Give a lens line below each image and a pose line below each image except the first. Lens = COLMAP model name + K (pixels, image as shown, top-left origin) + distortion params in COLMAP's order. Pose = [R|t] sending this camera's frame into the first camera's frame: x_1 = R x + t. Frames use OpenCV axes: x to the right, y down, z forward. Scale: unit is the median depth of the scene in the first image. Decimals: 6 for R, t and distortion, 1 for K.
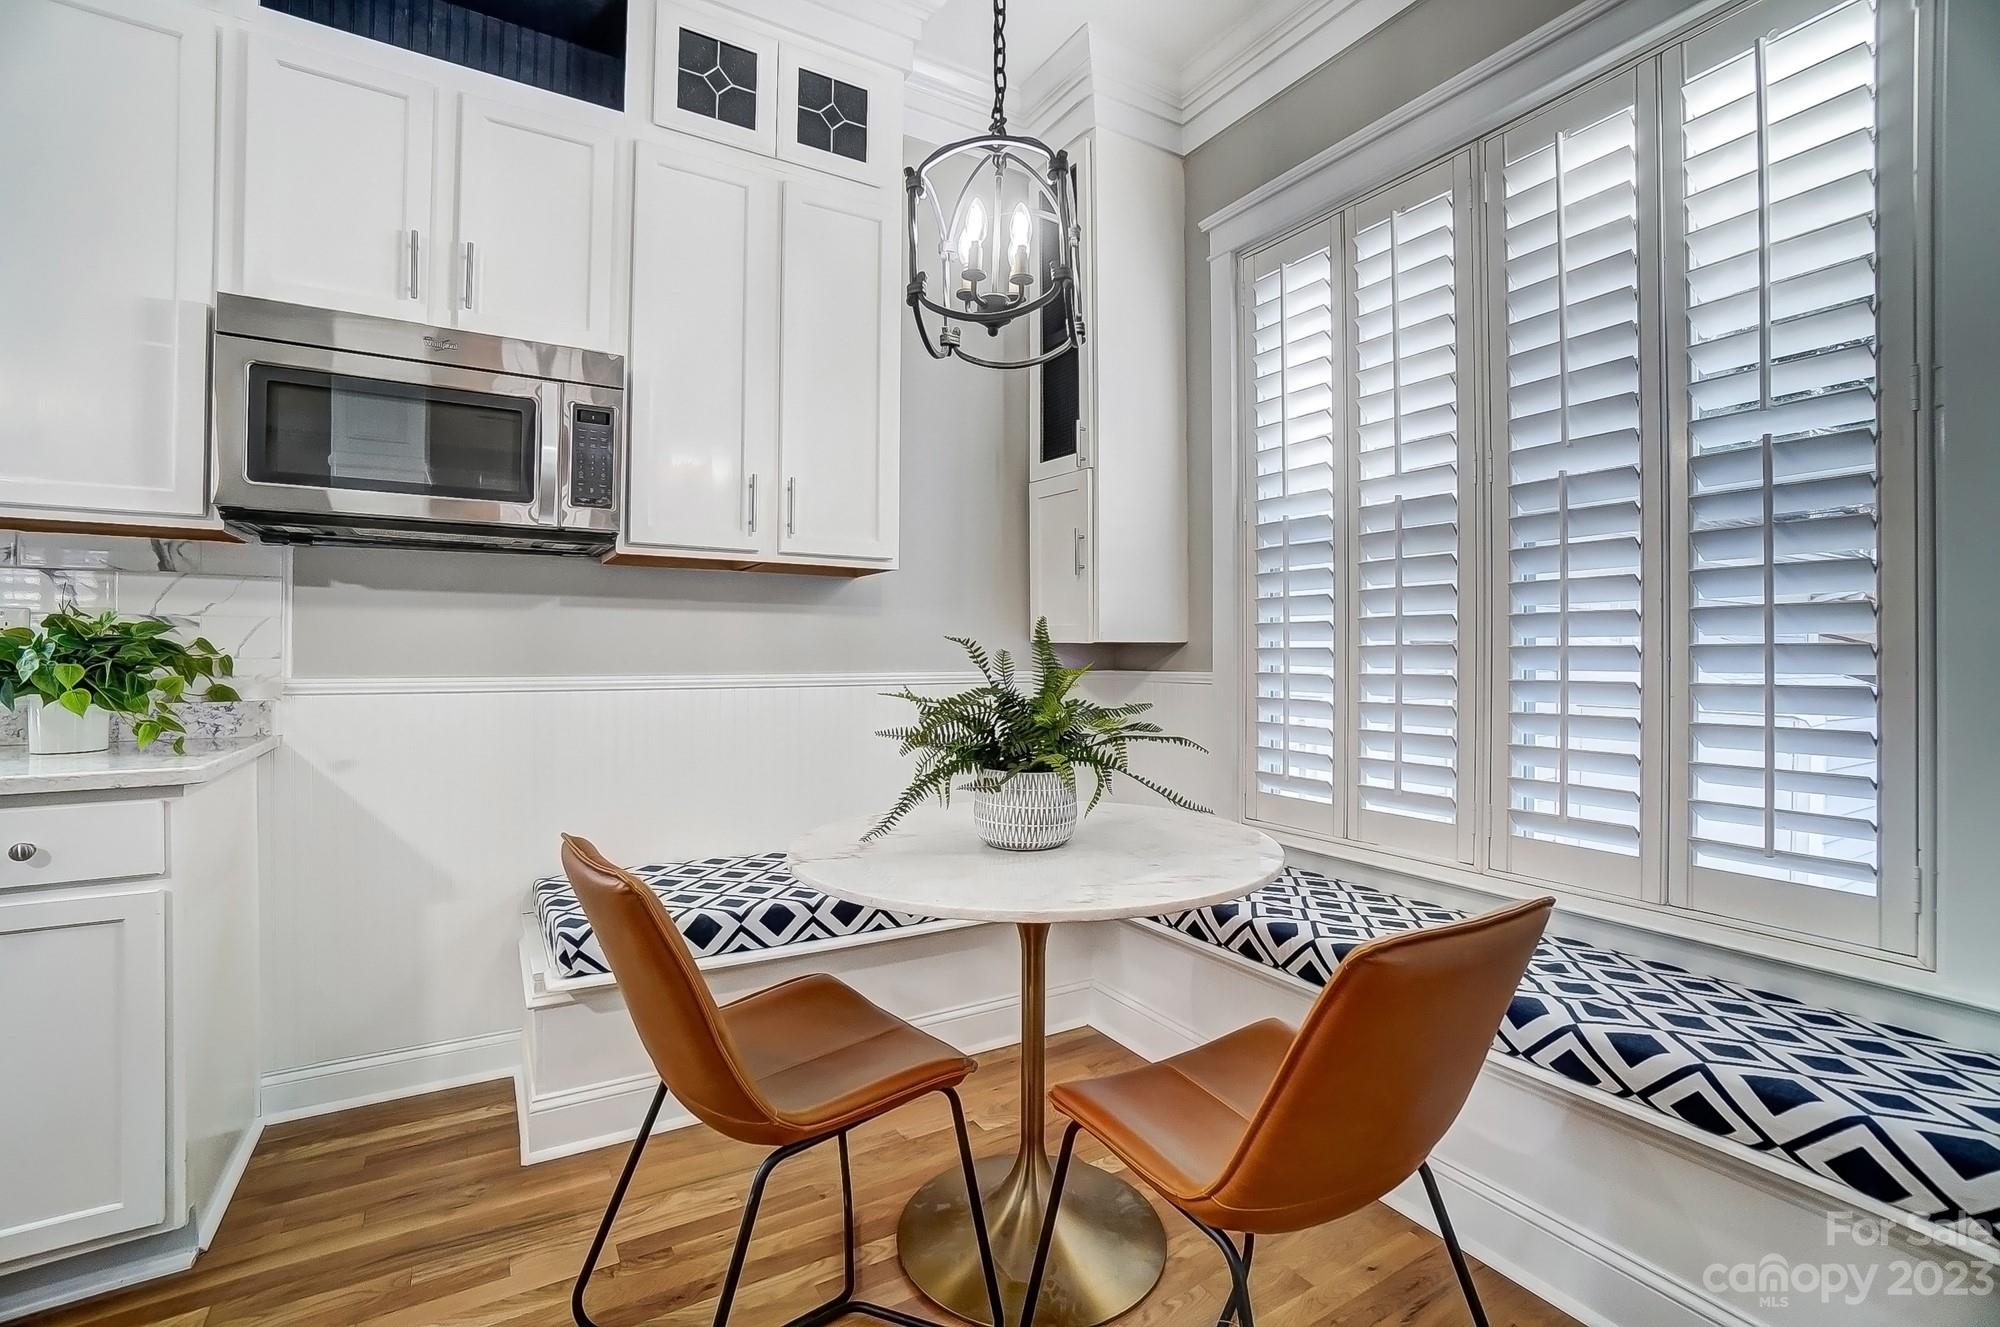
lens RADIAL K [[887.3, 0, 991.7], [0, 887.3, 655.5], [0, 0, 1]] dist [-0.069073, 0.025799]
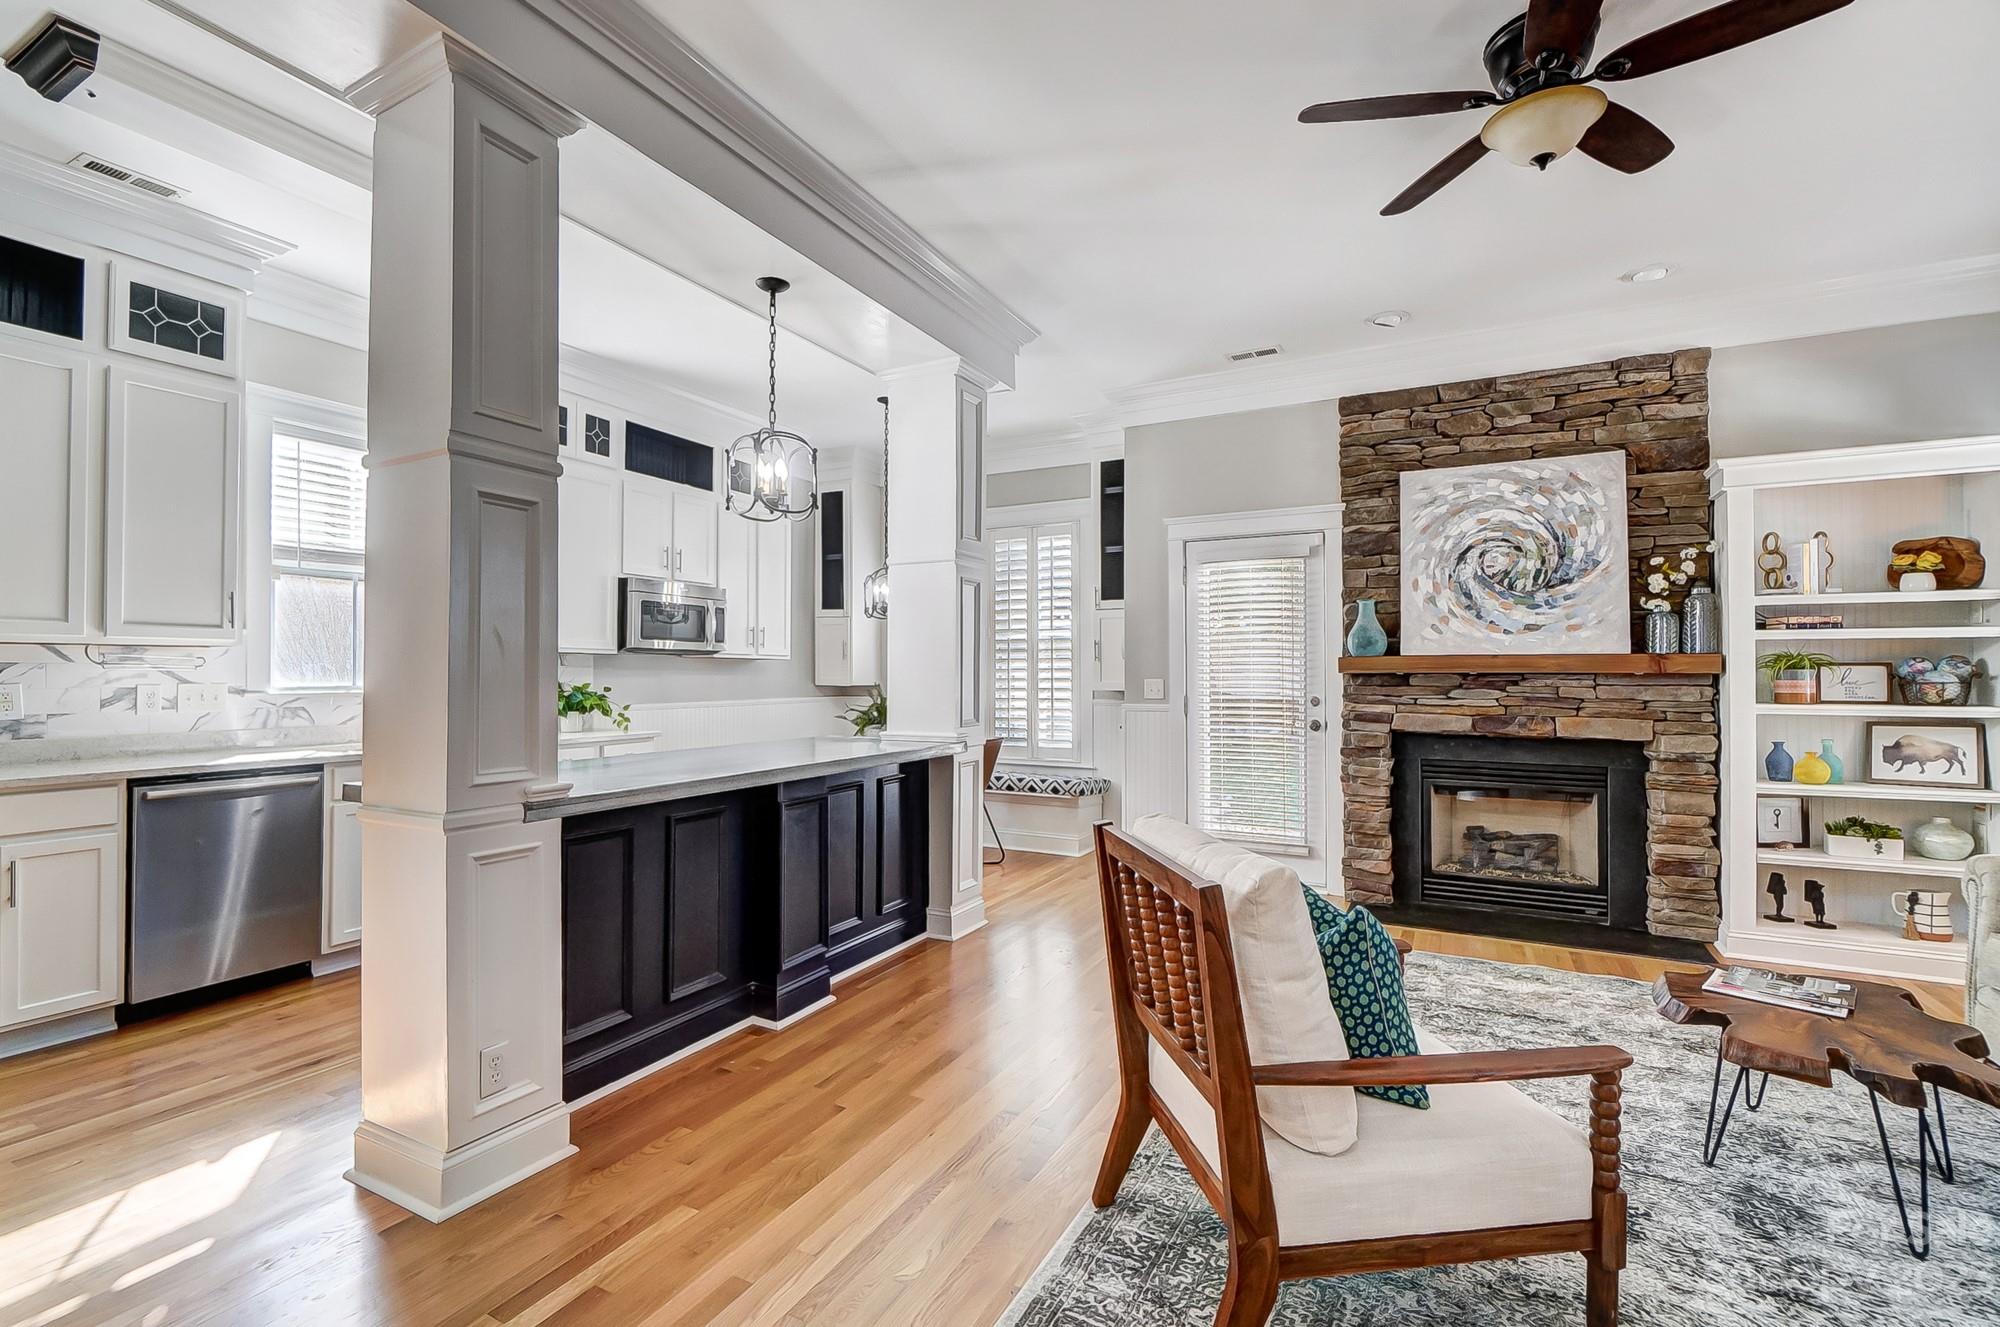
lens RADIAL K [[886.5, 0, 991.1], [0, 886.5, 658.7], [0, 0, 1]] dist [-0.004881, -0.000895]
pose [[0.855100, 0.006497, 0.518422, -1.200023], [0.001711, 0.999881, -0.015354, -0.072094], [-0.518460, 0.014016, 0.854987, -1.938325]]
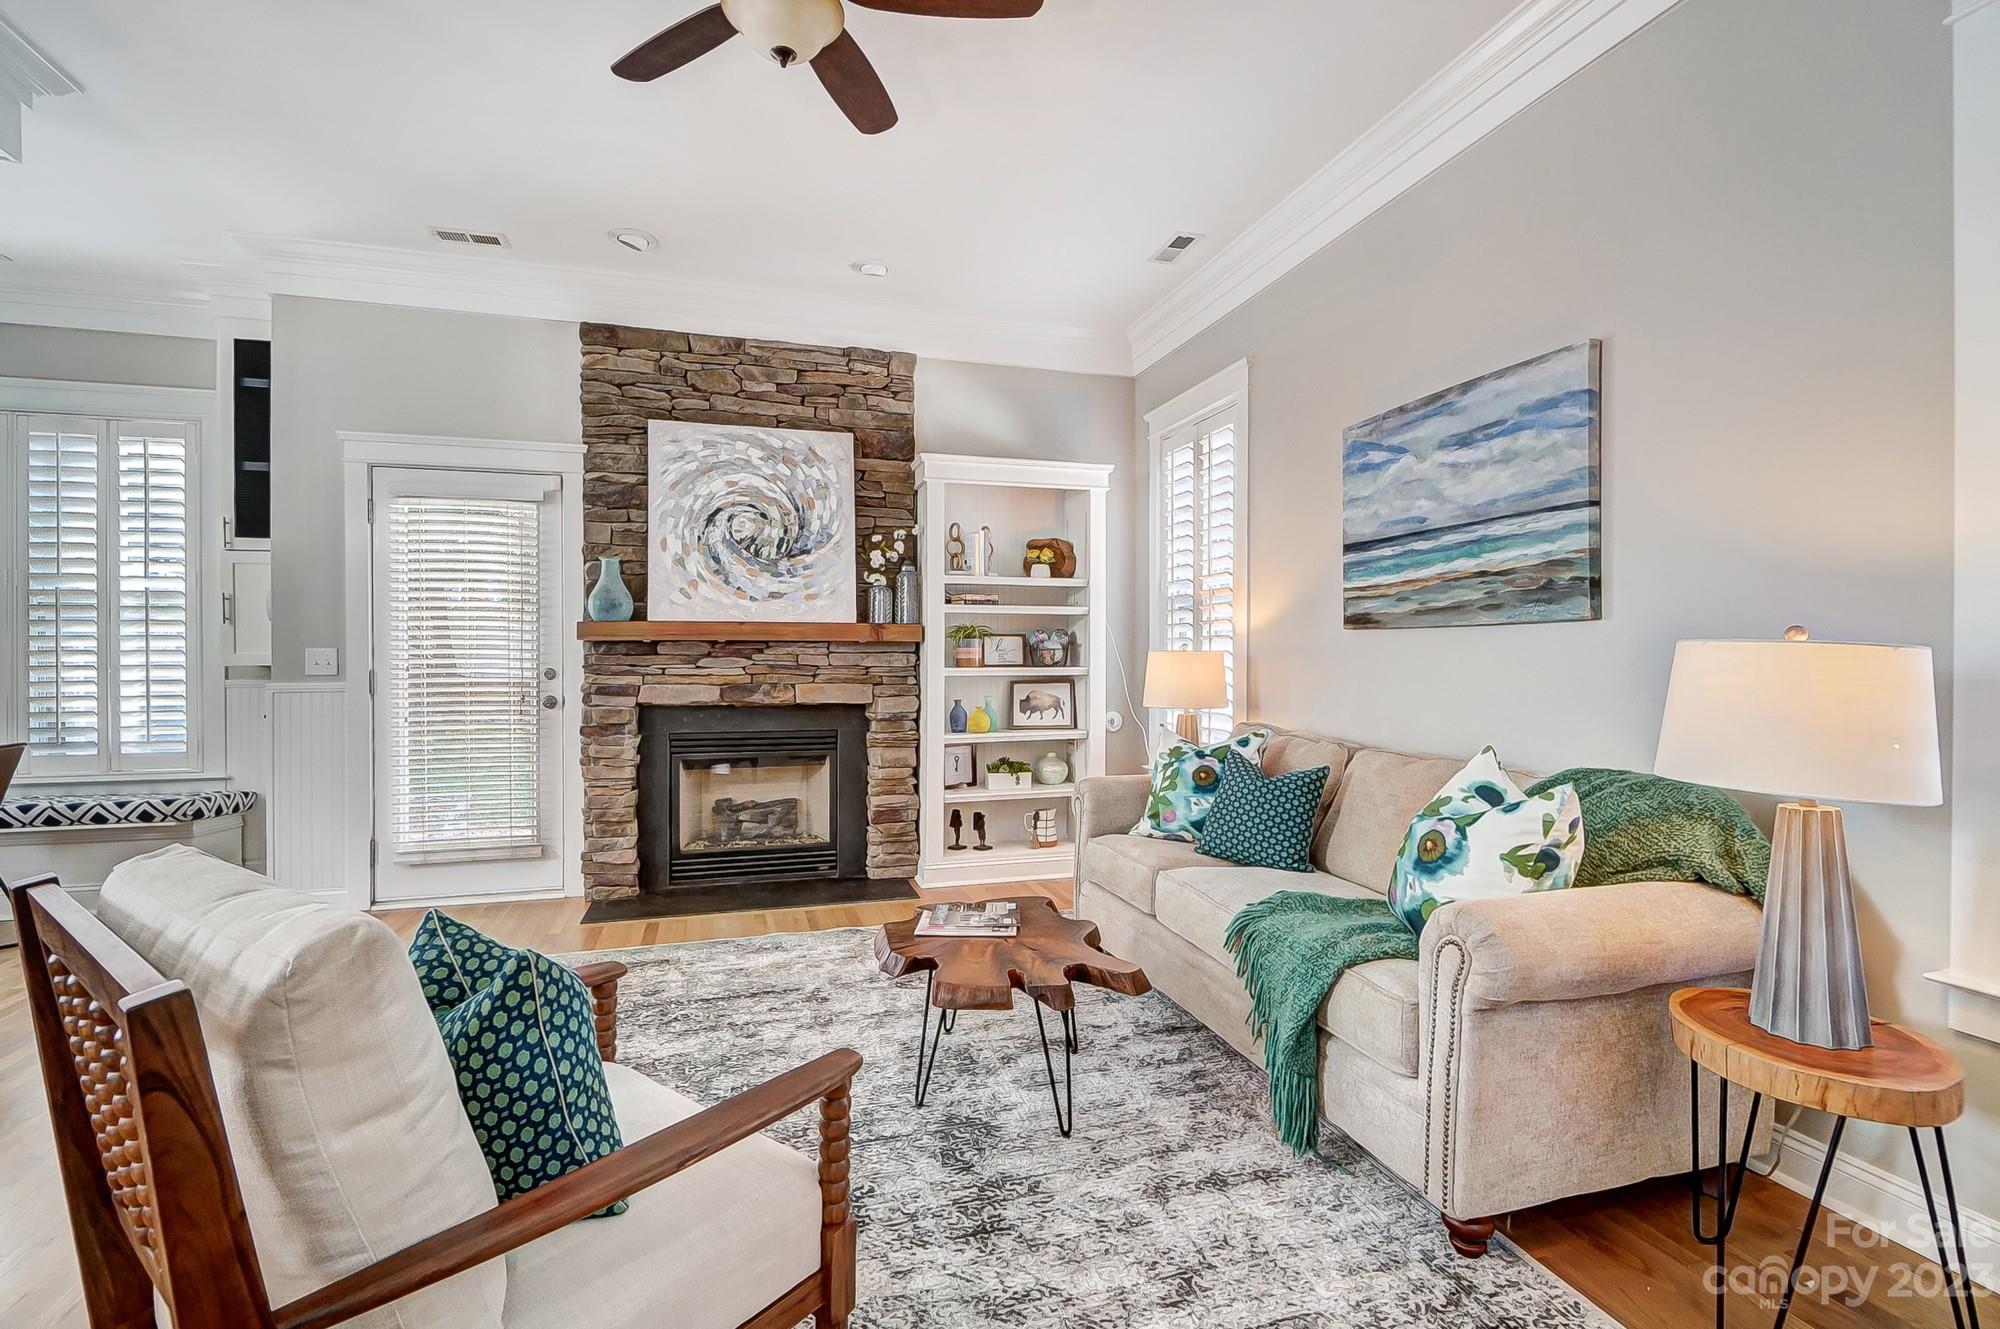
lens RADIAL K [[883.7, 0, 995.4], [0, 883.7, 659.4], [0, 0, 1]] dist [0.000778, -0.006220]
pose [[0.237569, -0.006022, 0.971352, -0.923304], [0.002251, 0.999982, 0.005649, -0.032456], [-0.971368, 0.000845, 0.237578, -1.813517]]
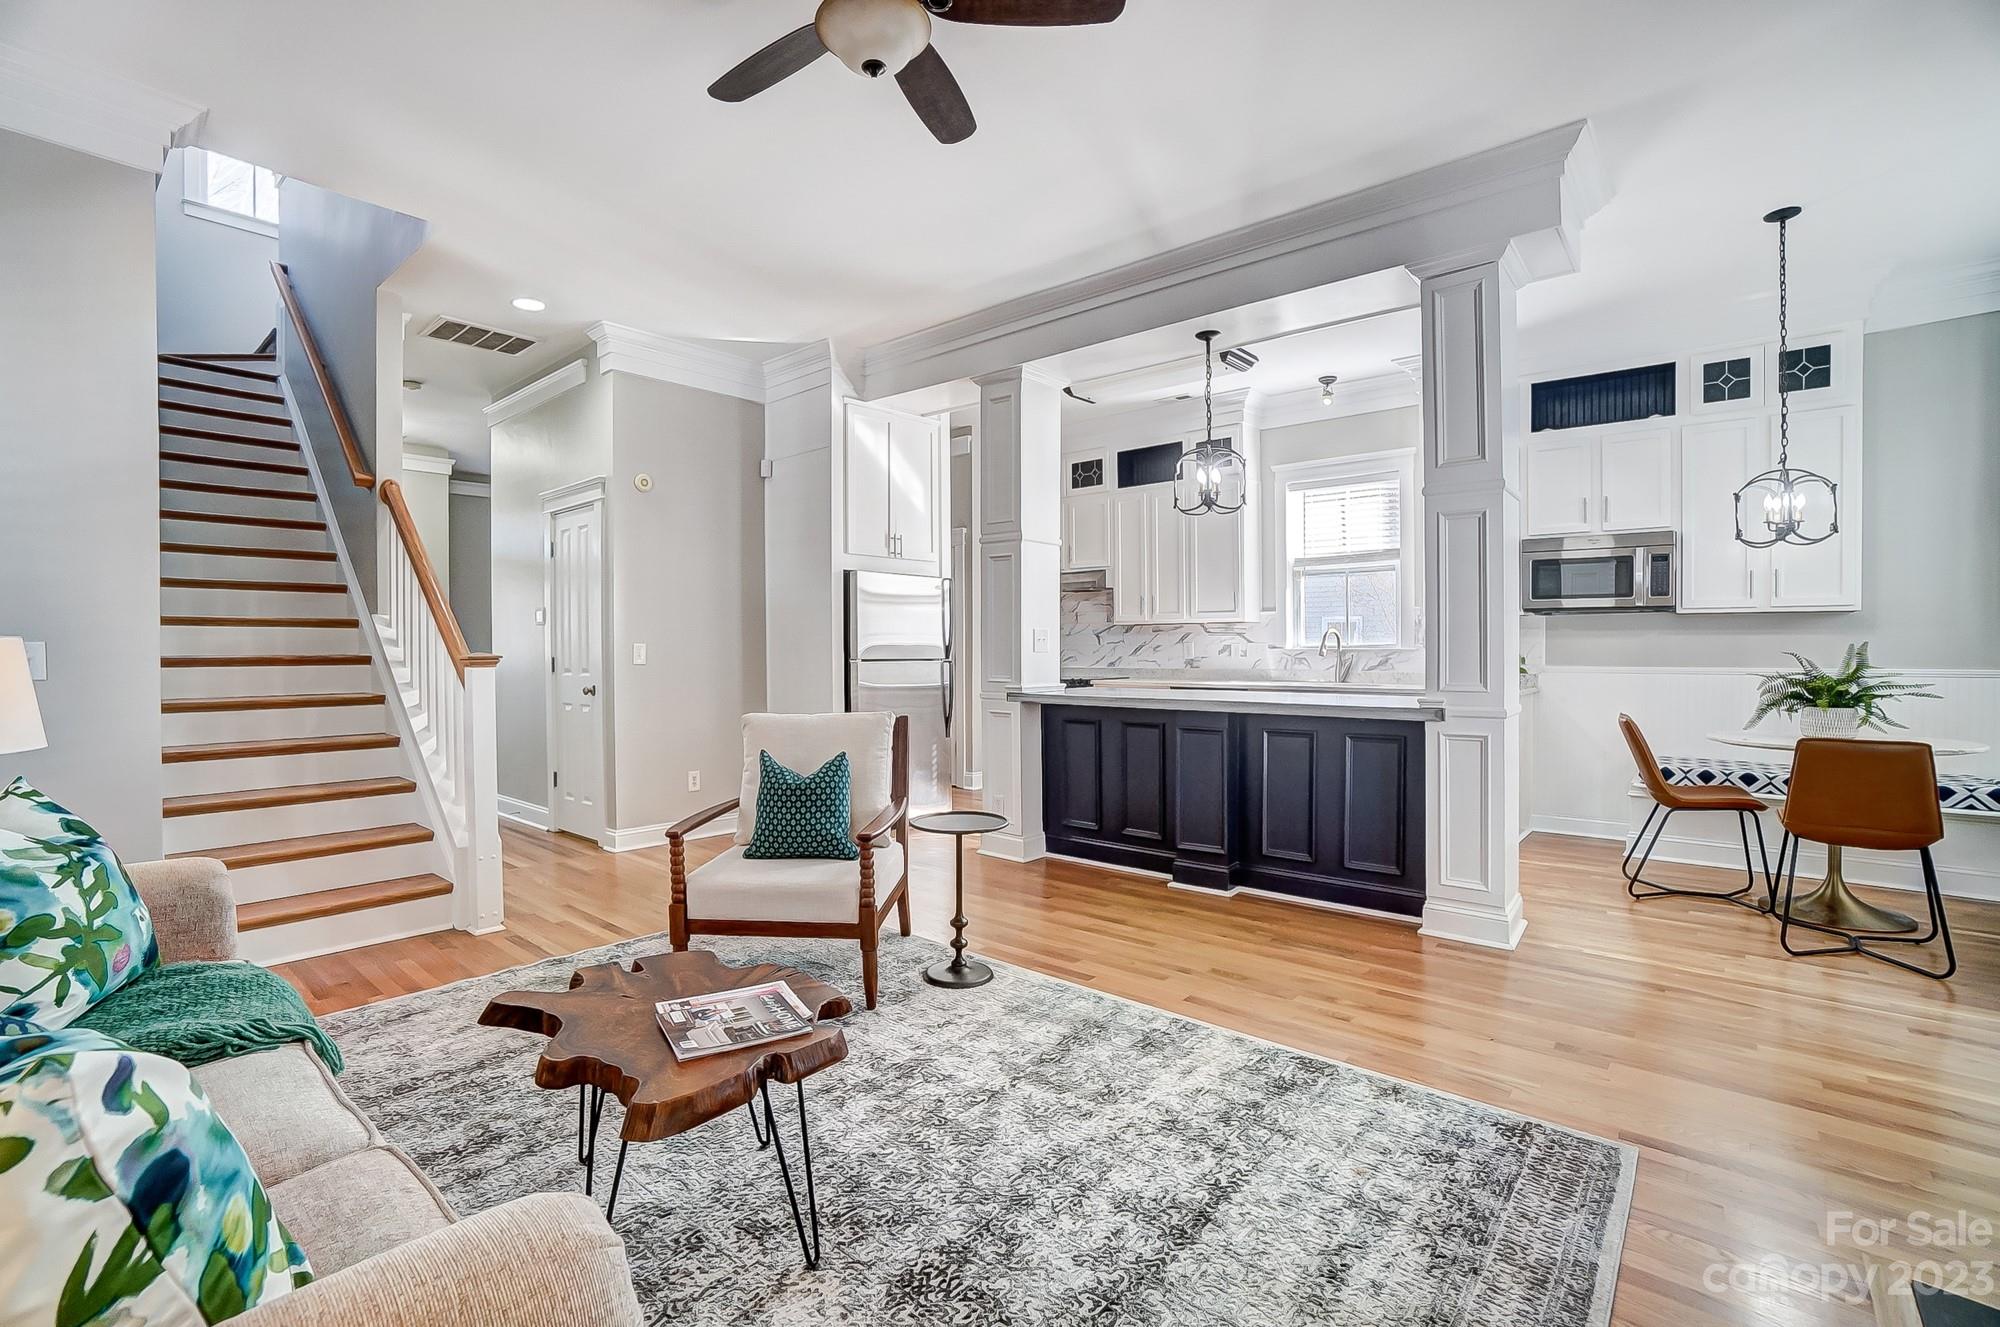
lens RADIAL K [[897.5, 0, 990.9], [0, 897.5, 656.8], [0, 0, 1]] dist [-0.065709, 0.026136]
pose [[0.318037, 0.006231, -0.948058, 1.233455], [0.002996, 0.999967, 0.007577, -0.026137], [0.948074, -0.005250, 0.318007, -1.514547]]
